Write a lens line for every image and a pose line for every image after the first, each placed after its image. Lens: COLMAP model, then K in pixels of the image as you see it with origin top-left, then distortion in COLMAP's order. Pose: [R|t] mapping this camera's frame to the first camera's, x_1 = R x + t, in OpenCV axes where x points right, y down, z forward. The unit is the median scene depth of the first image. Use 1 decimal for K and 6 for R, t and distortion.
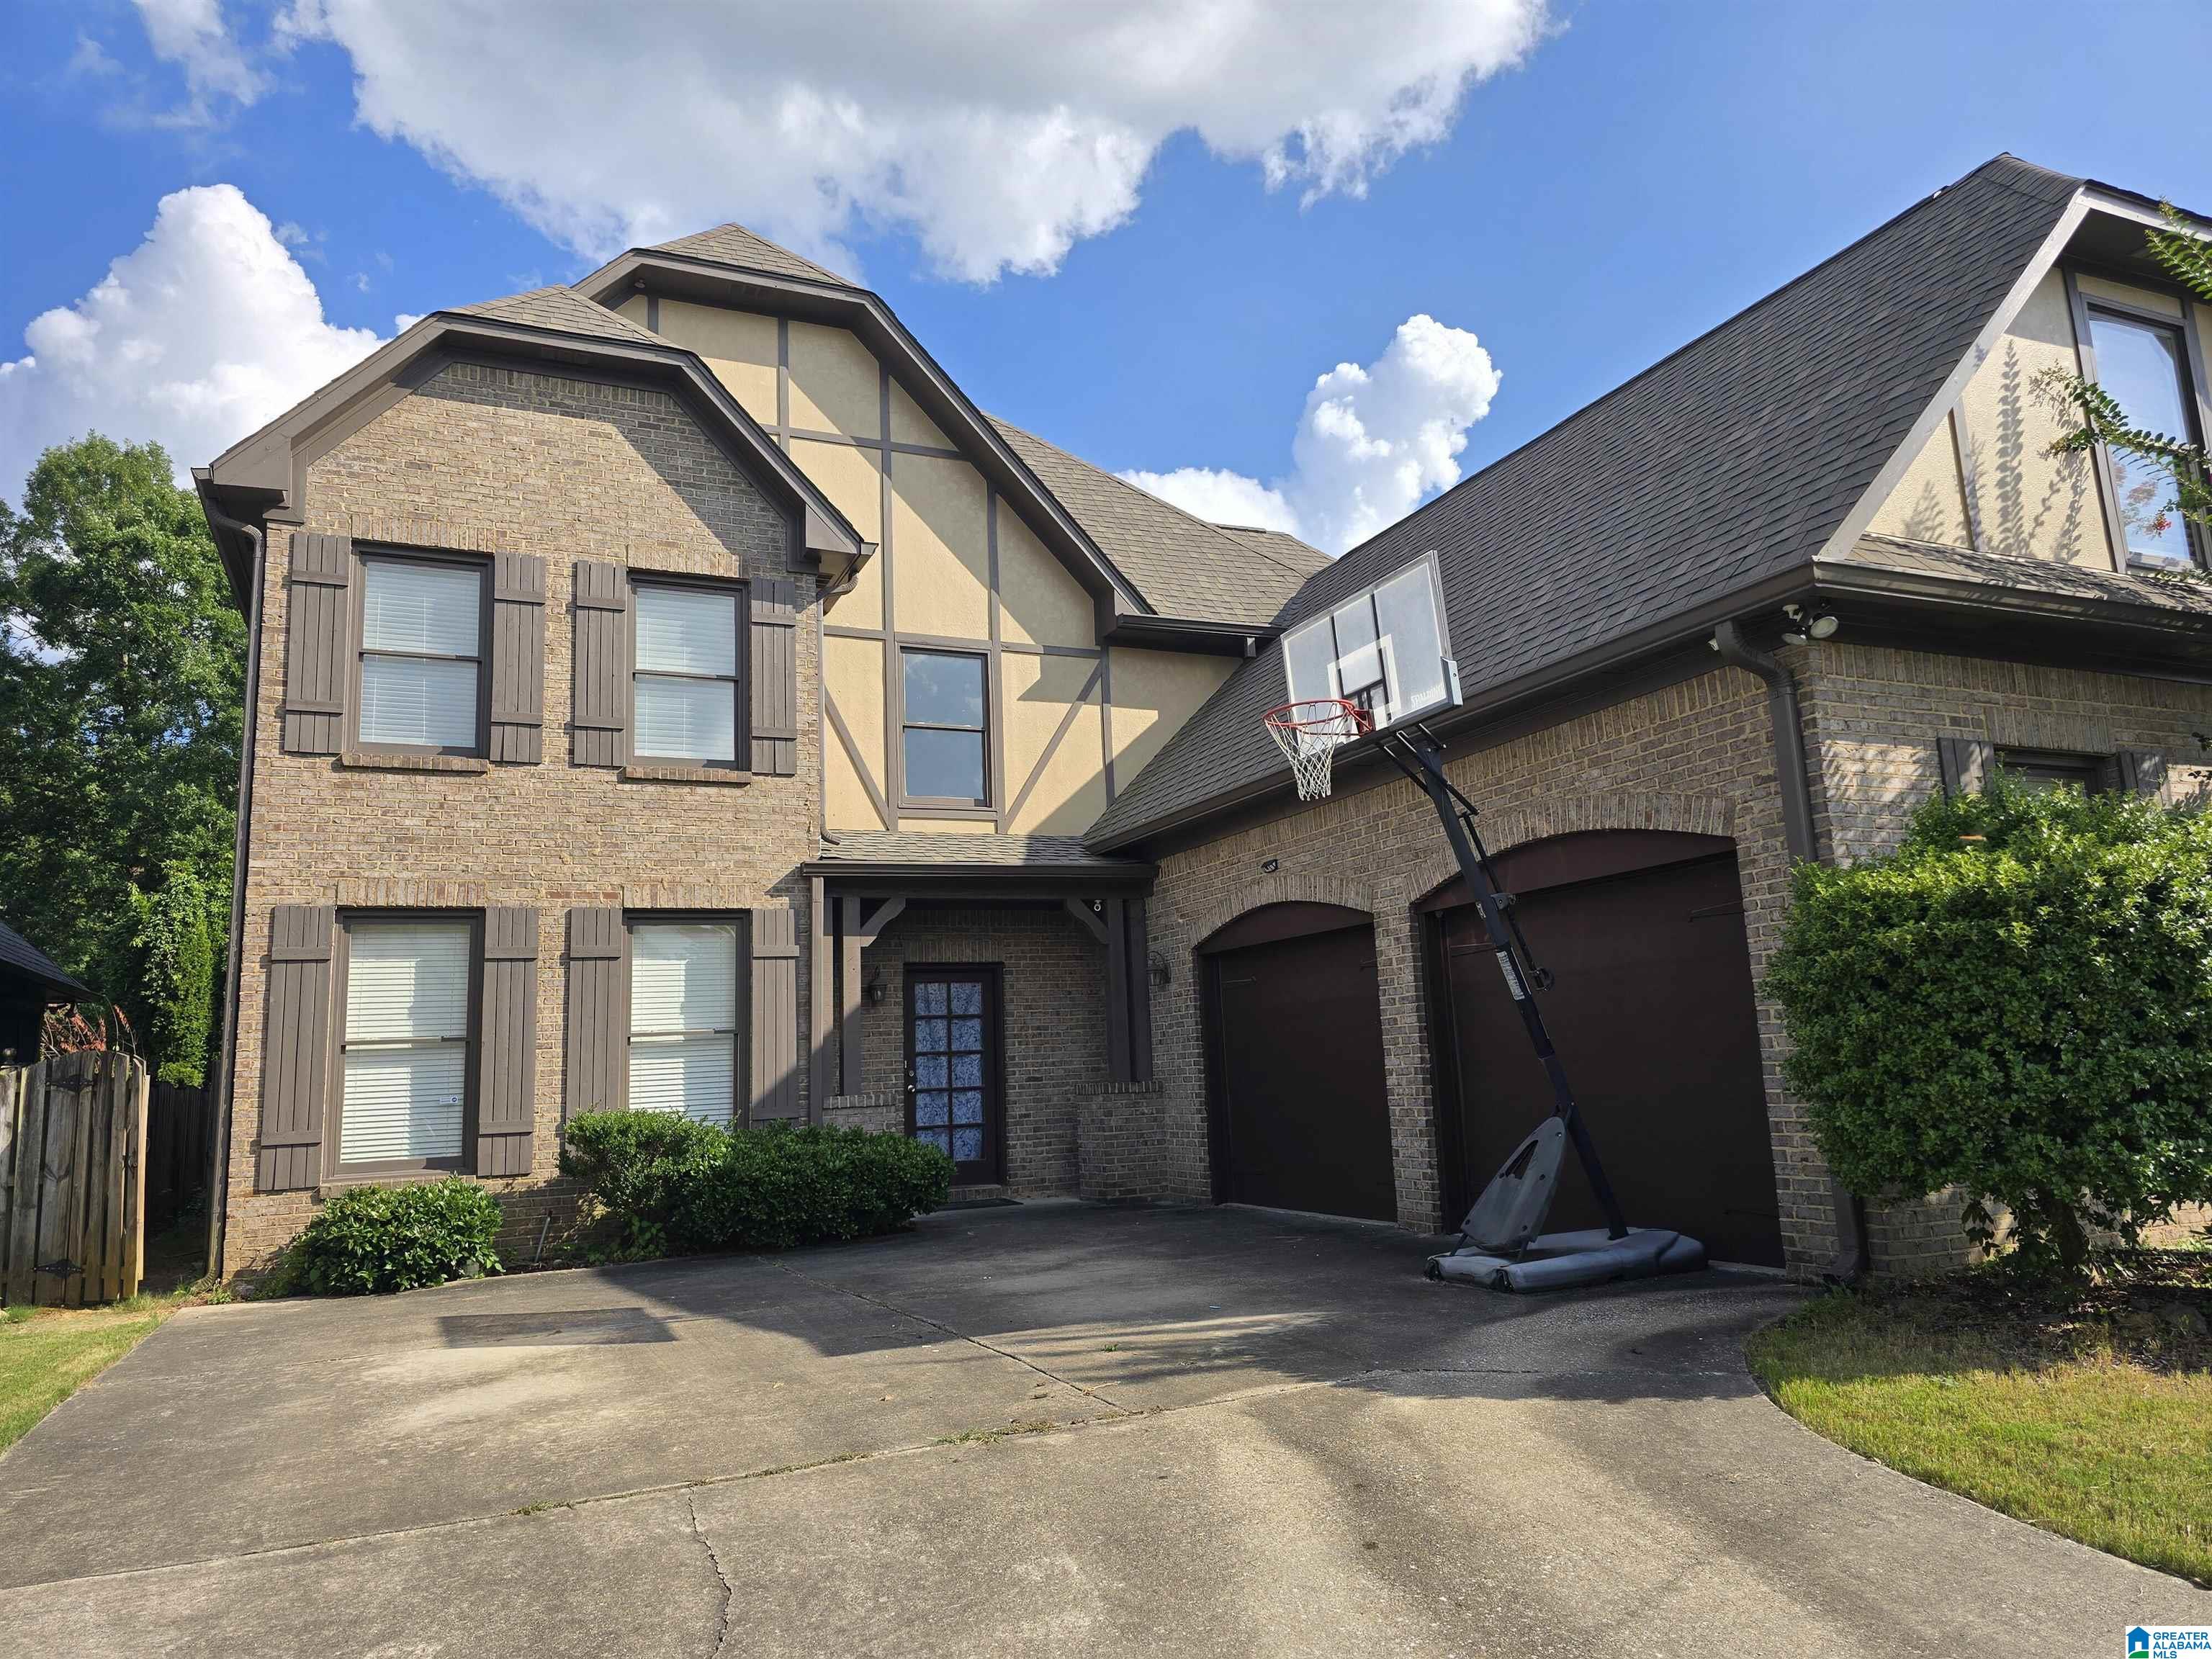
lens RADIAL K [[1461.8, 0, 1108.4], [0, 1461.8, 798.5], [0, 0, 1]] dist [0.119726, -0.138507]
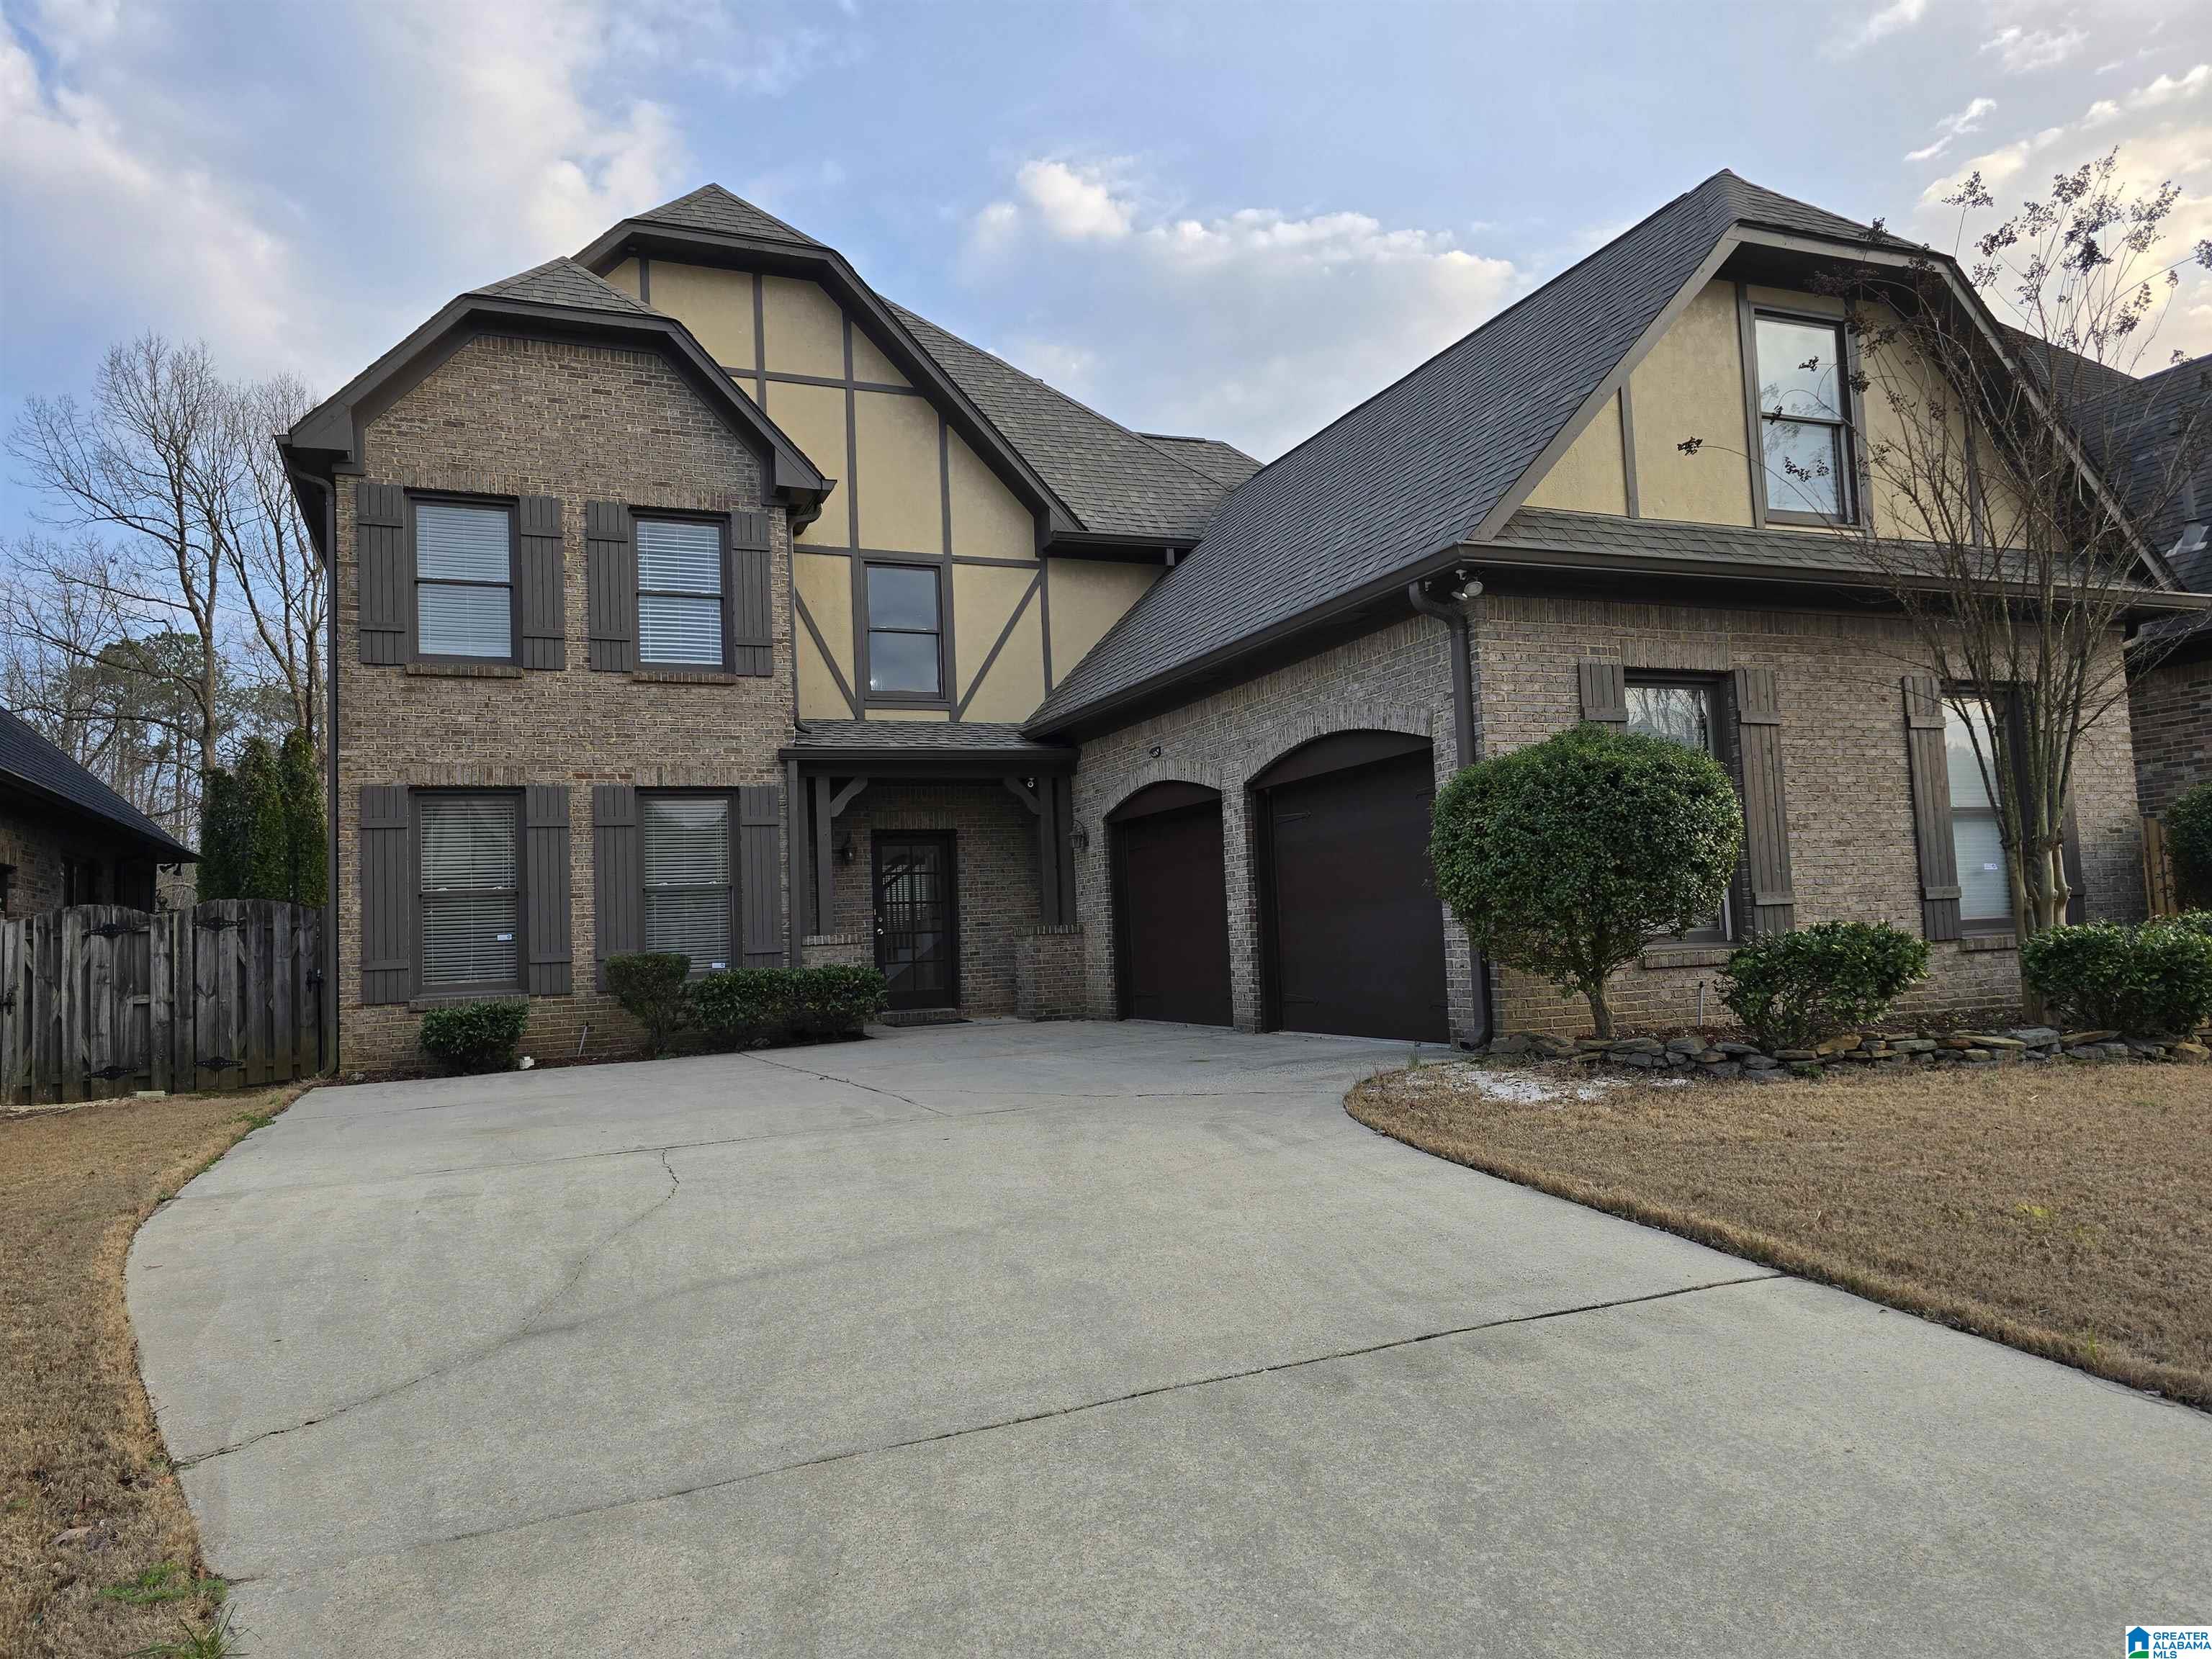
lens RADIAL K [[1461.8, 0, 1108.4], [0, 1461.8, 798.5], [0, 0, 1]] dist [0.119726, -0.138507]
pose [[0.999745, -0.004605, -0.022123, 0.094824], [0.006668, 0.995539, 0.094115, -0.029499], [0.021591, -0.094238, 0.995316, -0.223975]]
